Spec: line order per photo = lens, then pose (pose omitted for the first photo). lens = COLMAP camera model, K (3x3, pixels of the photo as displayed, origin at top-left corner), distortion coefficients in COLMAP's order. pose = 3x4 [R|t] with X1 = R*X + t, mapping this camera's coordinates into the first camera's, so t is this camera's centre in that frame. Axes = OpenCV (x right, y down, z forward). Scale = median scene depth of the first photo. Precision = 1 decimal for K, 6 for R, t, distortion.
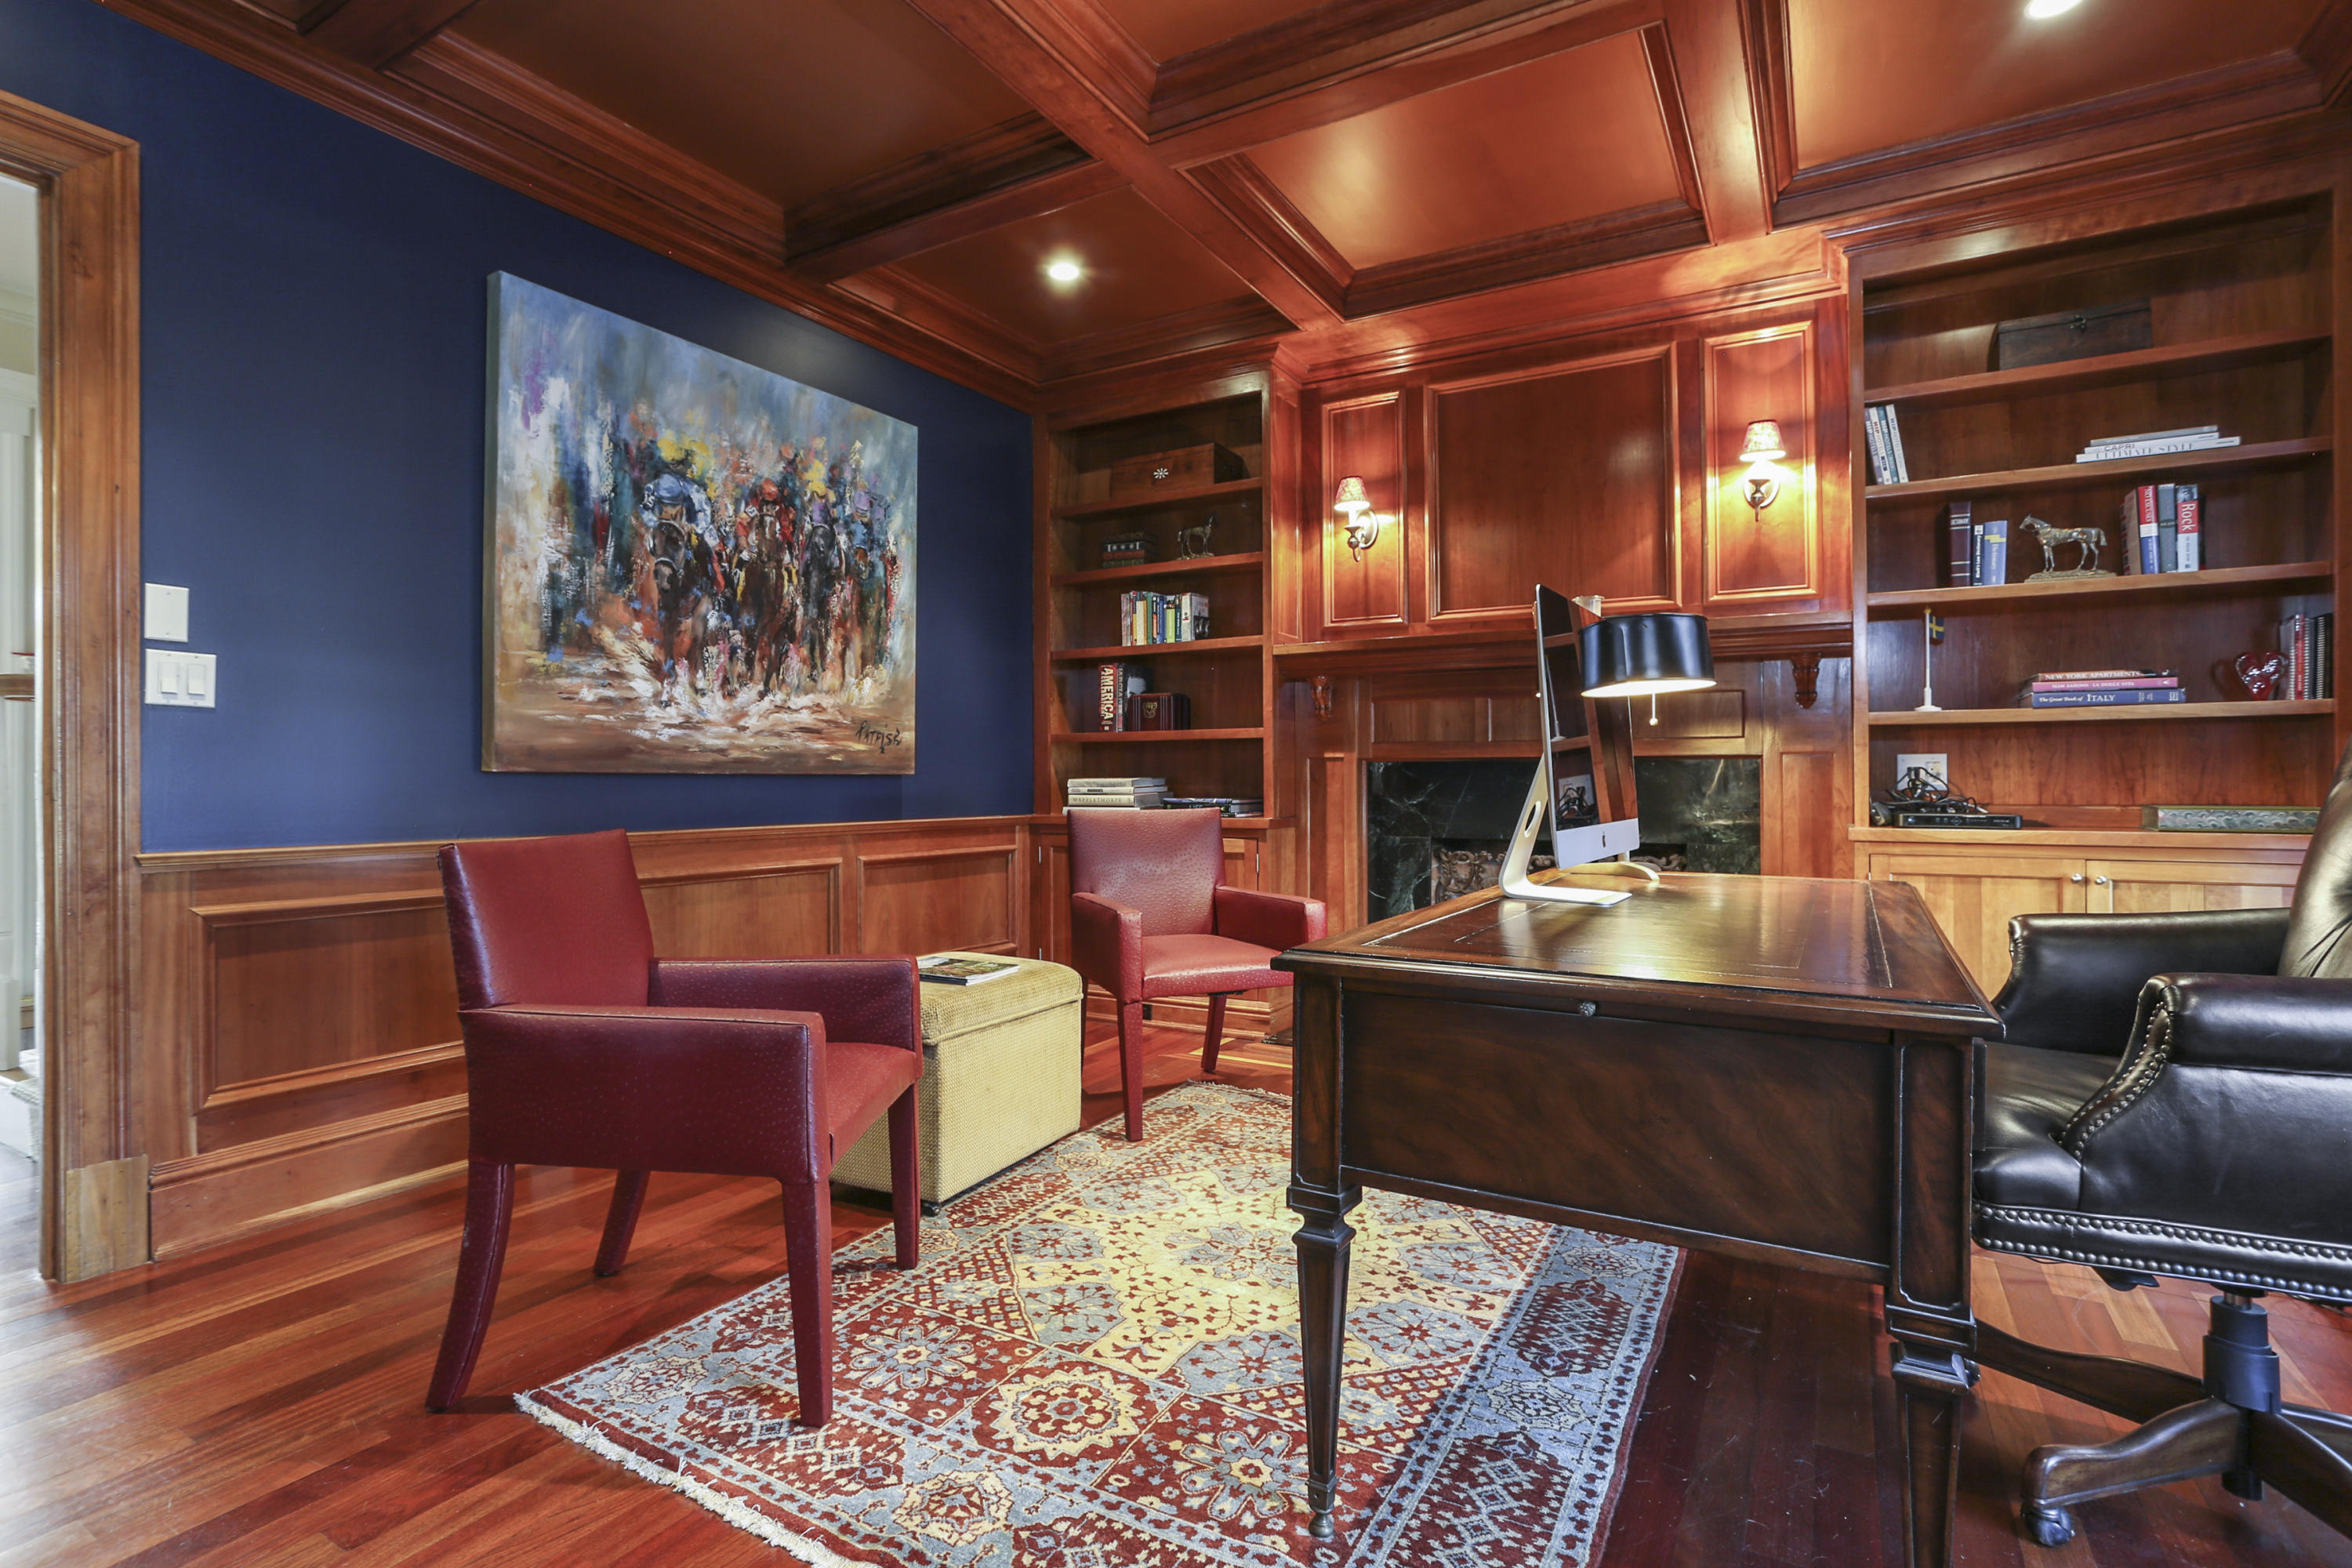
lens RADIAL K [[1147.7, 0, 1196.6], [0, 1147.7, 782.6], [0, 0, 1]] dist [-0.023079, 0.004571]
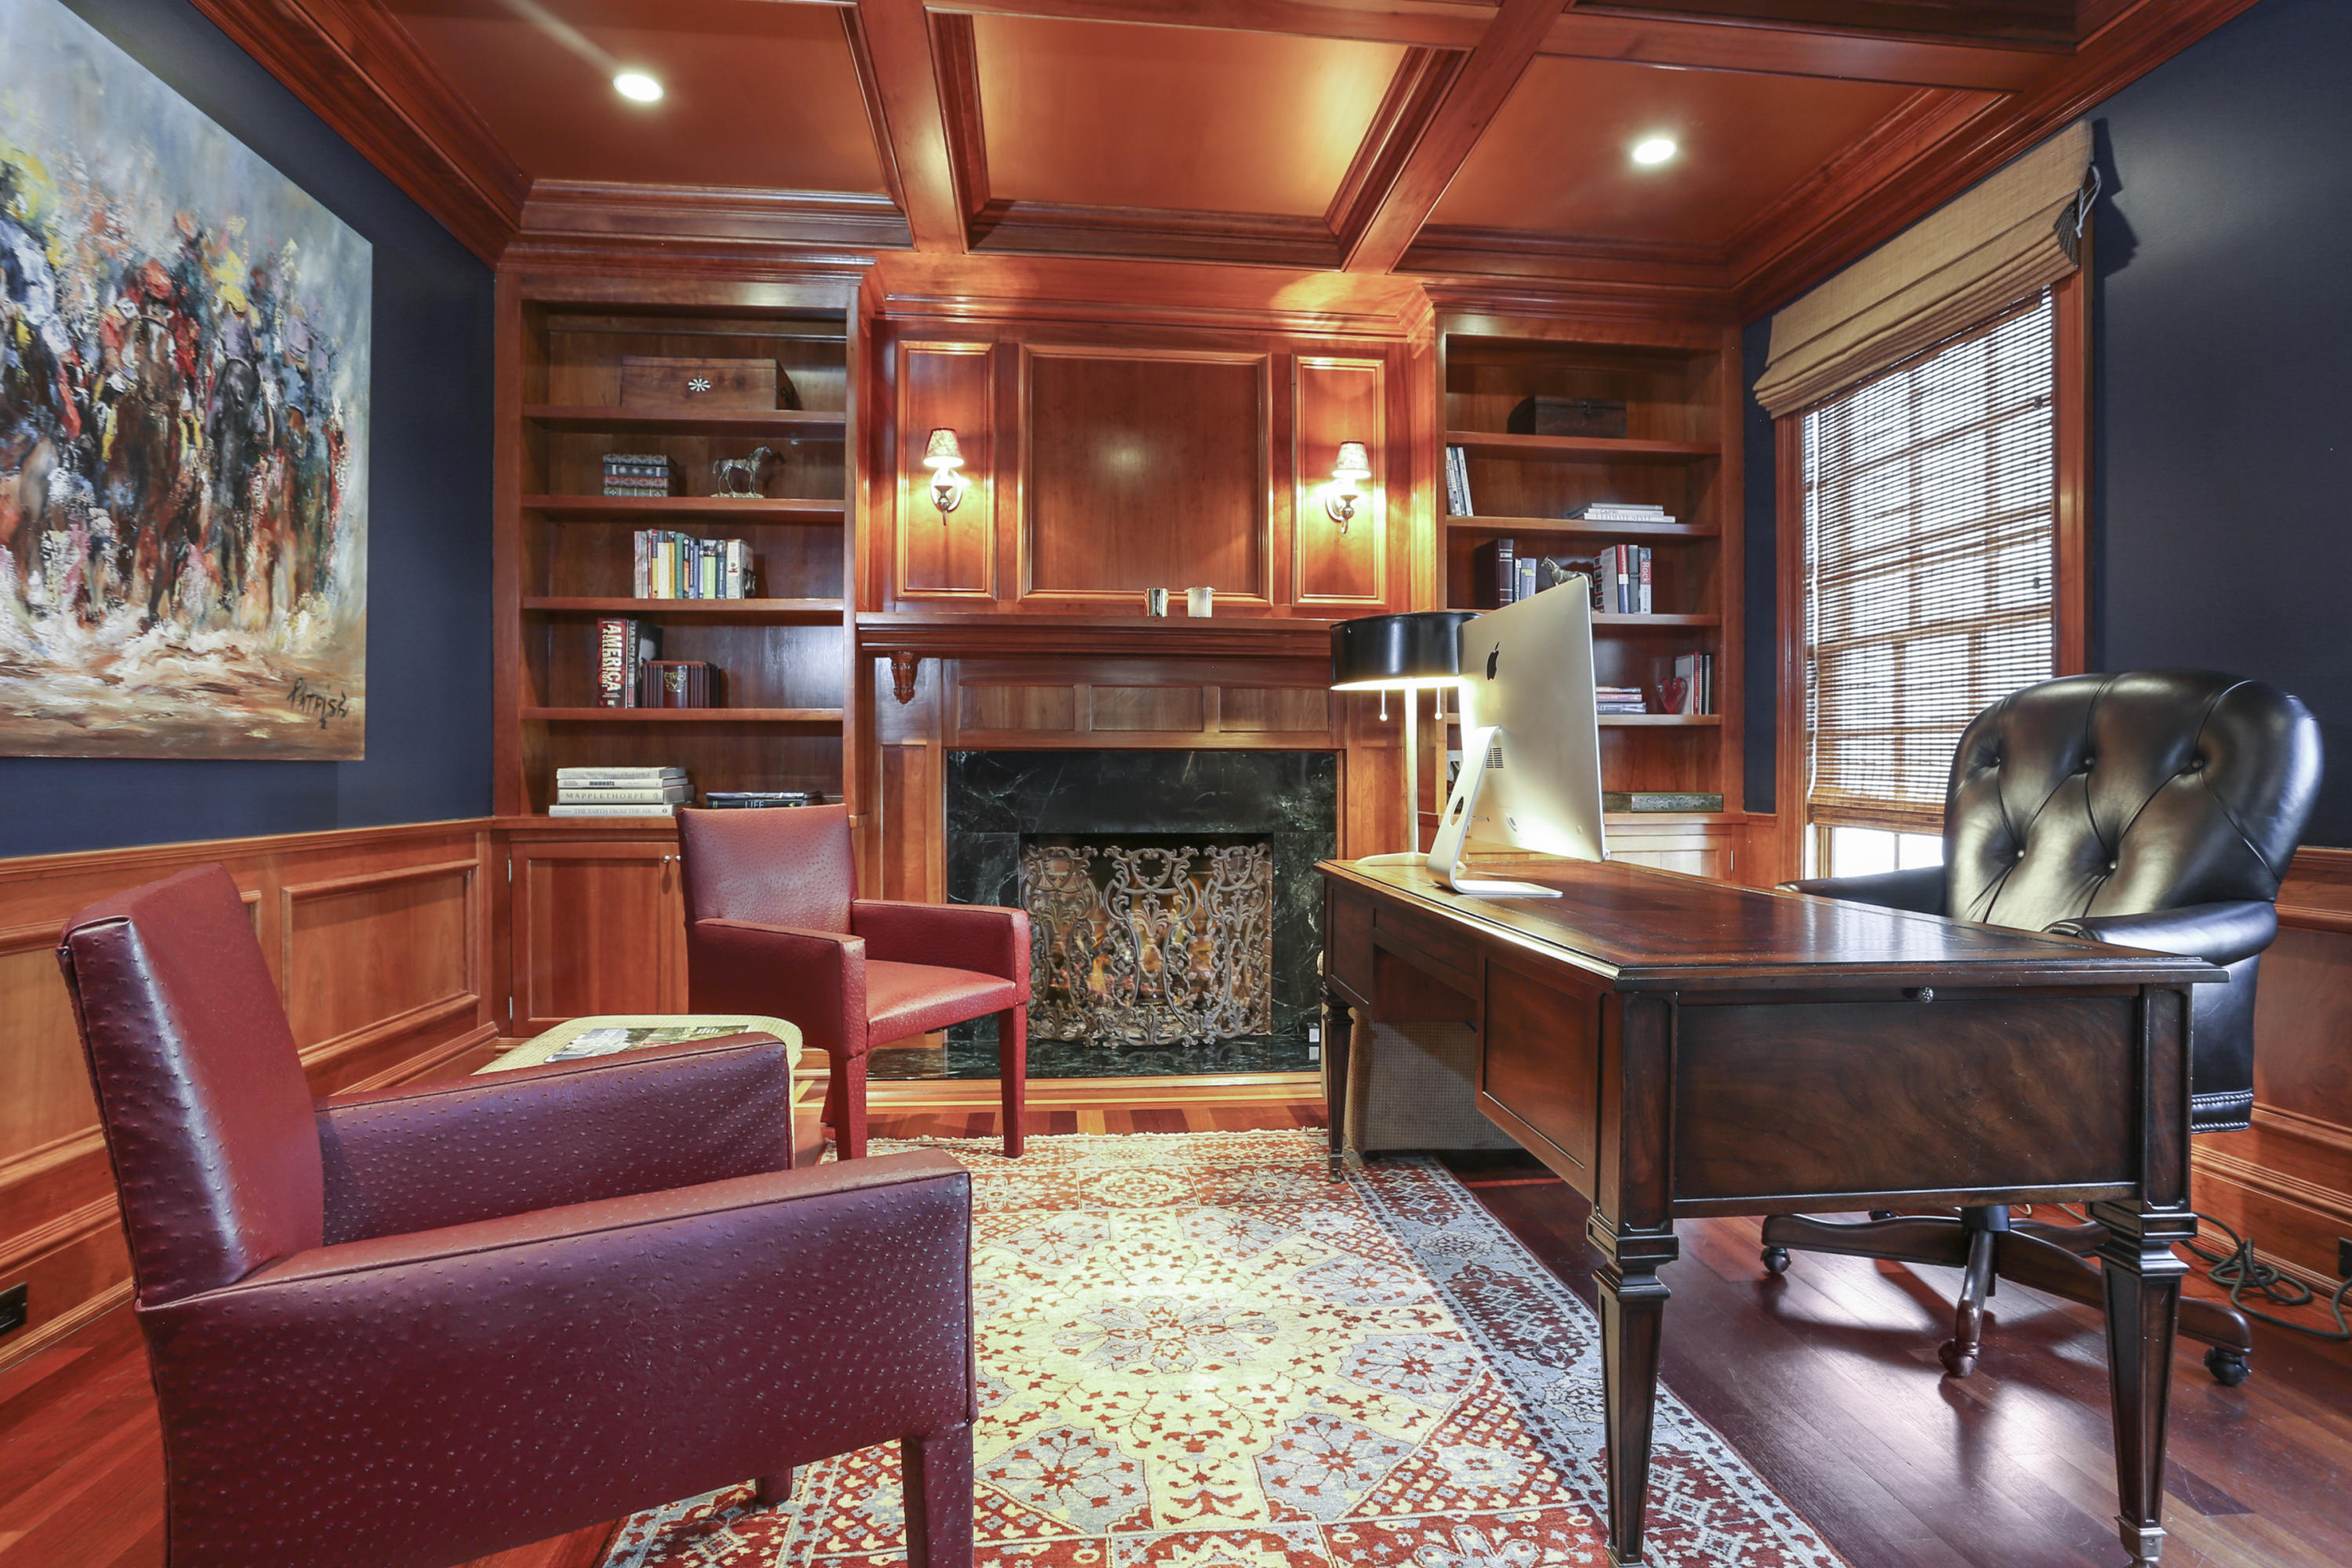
lens RADIAL K [[1147.7, 0, 1185.2], [0, 1147.7, 784.7], [0, 0, 1]] dist [-0.023079, 0.004571]
pose [[0.808230, -0.004728, 0.588848, -0.277127], [-0.000356, 0.999964, 0.008518, 0.000914], [-0.588867, -0.007094, 0.808199, 0.201061]]
